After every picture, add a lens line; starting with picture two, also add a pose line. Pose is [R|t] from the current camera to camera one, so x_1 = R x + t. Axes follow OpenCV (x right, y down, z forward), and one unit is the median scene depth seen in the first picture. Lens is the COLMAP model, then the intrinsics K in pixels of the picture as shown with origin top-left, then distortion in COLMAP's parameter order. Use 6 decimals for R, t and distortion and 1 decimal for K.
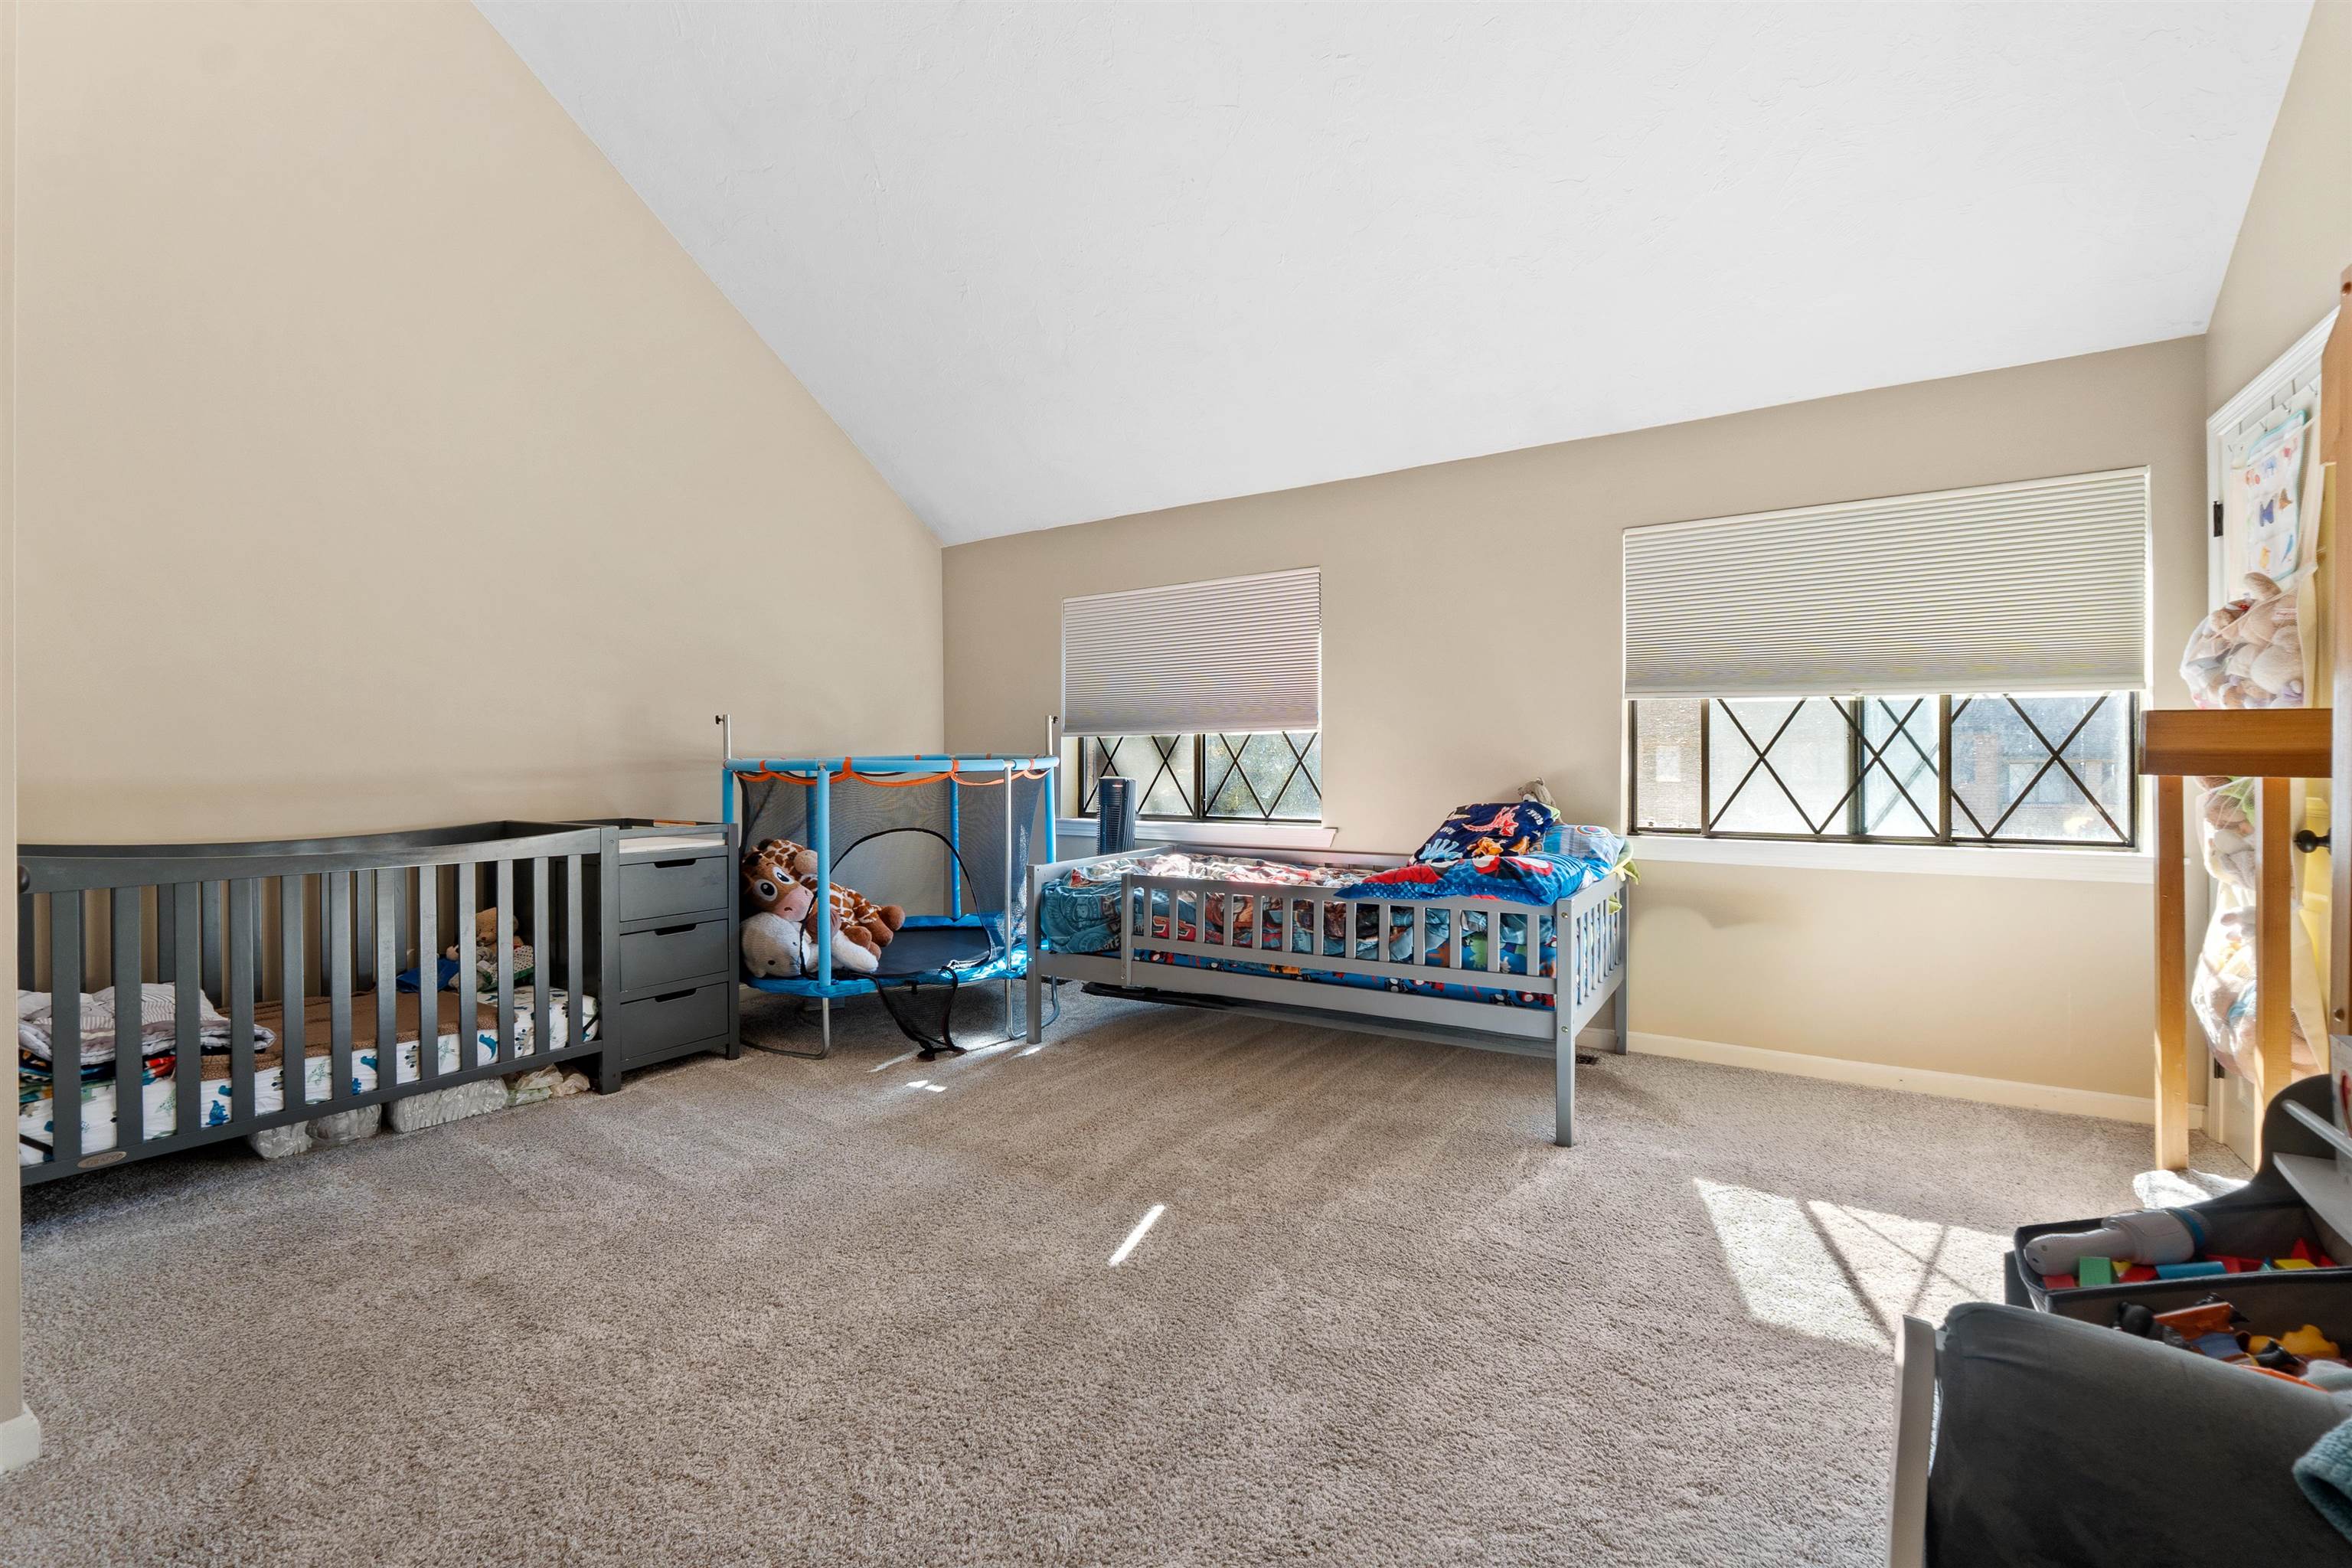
lens RADIAL K [[989.1, 0, 1176.8], [0, 989.1, 776.7], [0, 0, 1]] dist [-0.013811, 0.001050]
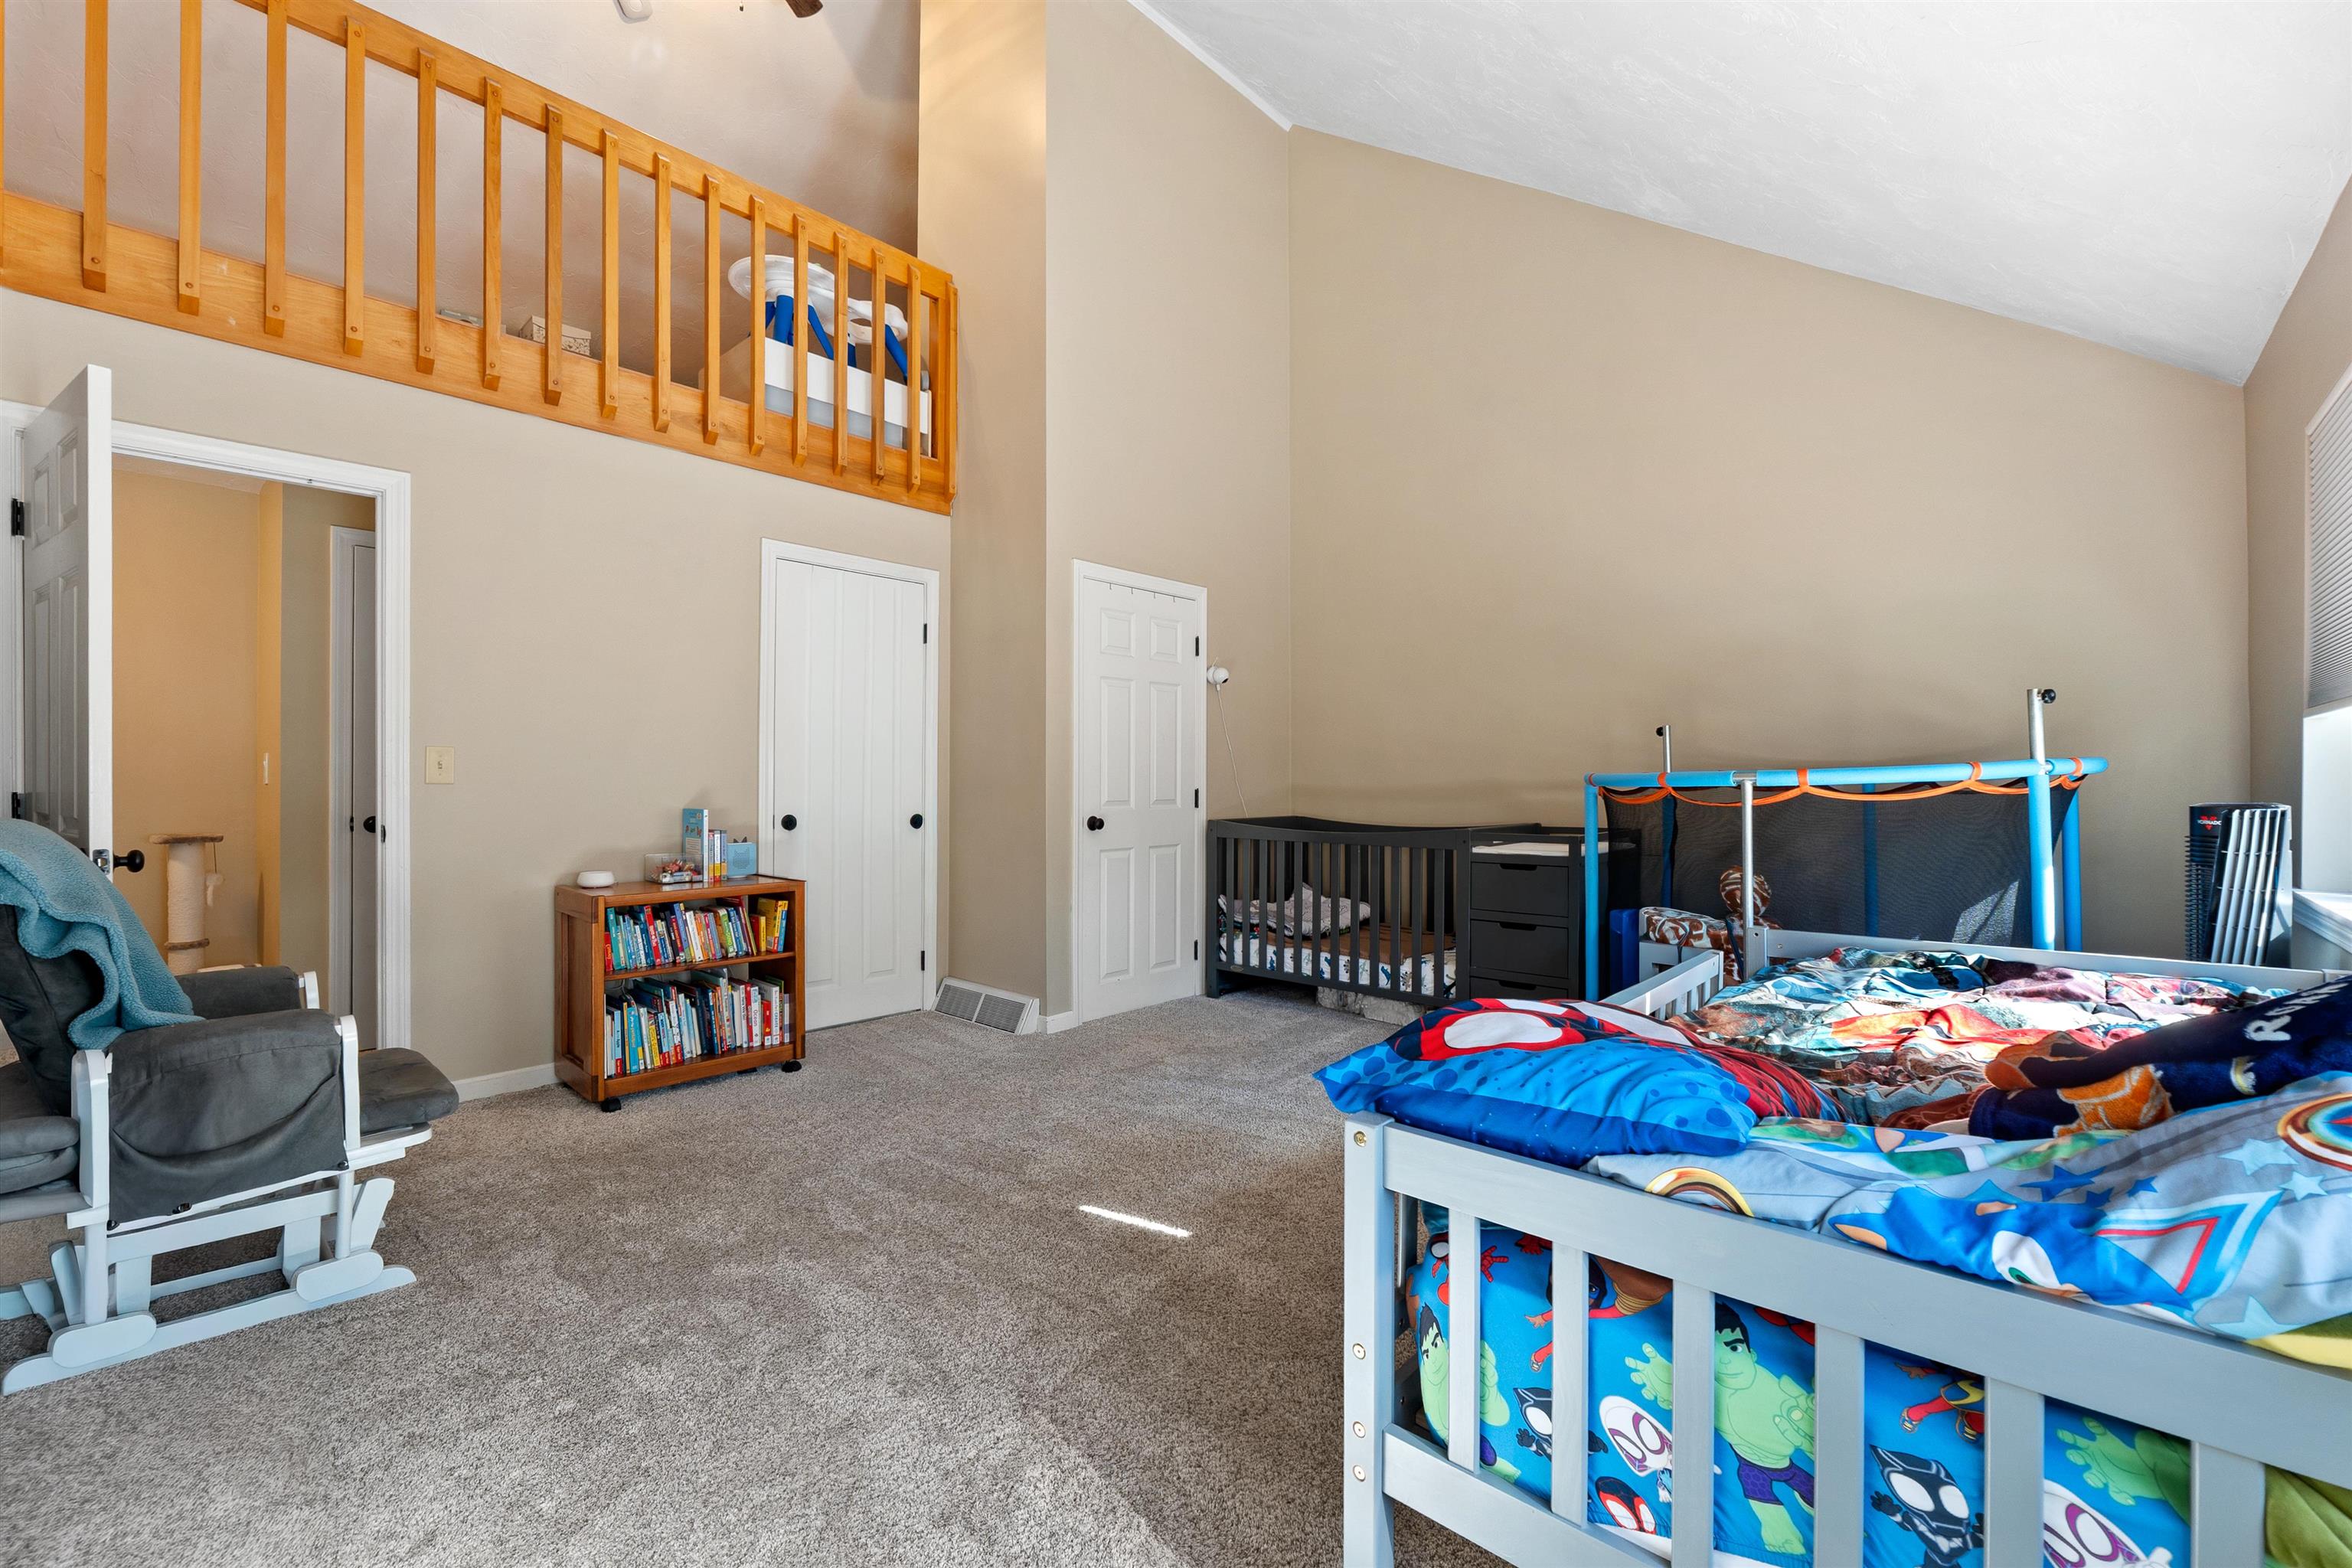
lens RADIAL K [[989.1, 0, 1173.5], [0, 989.1, 778.8], [0, 0, 1]] dist [-0.013811, 0.001050]
pose [[-0.176130, 0.003629, -0.984360, 0.850832], [-0.003727, 0.999984, 0.004354, -0.020255], [0.984360, 0.004435, -0.176114, 1.036632]]
